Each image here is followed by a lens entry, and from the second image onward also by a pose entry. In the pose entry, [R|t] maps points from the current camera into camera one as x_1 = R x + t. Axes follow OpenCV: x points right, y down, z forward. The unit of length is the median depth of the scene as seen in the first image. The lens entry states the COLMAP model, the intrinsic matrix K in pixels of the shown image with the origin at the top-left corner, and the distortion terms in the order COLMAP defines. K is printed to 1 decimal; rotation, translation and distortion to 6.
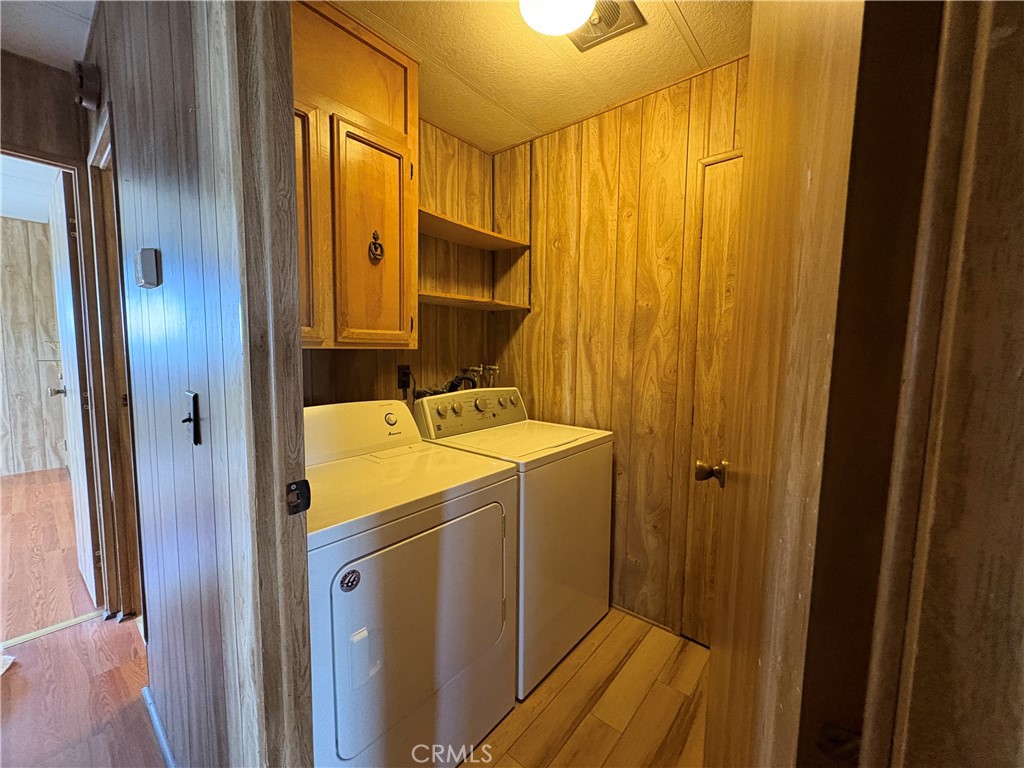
lens RADIAL K [[406.7, 0, 512.0], [0, 406.7, 384.0], [0, 0, 1]] dist [0.002053, 0.000204]
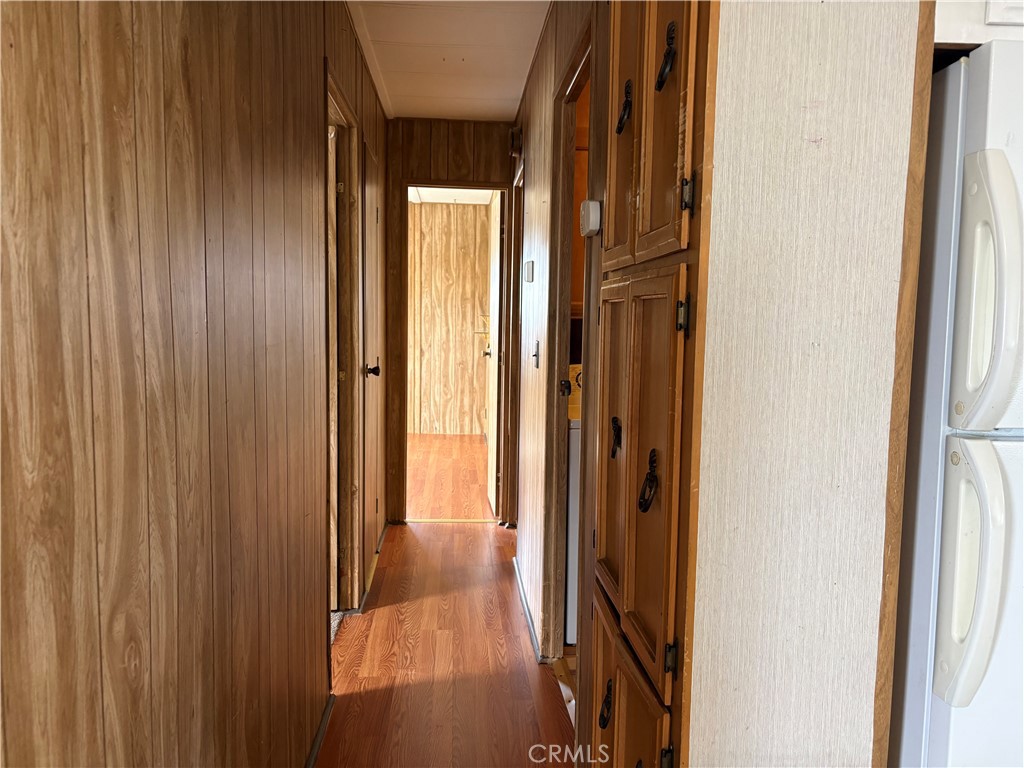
lens RADIAL K [[776.6, 0, 512.0], [0, 776.6, 384.0], [0, 0, 1]] dist [0.108400, -0.129638]
pose [[0.695667, 0.059961, -0.715858, 0.701986], [-0.070525, 0.997397, 0.015007, 0.070166], [0.714894, 0.040046, 0.698085, -0.648260]]
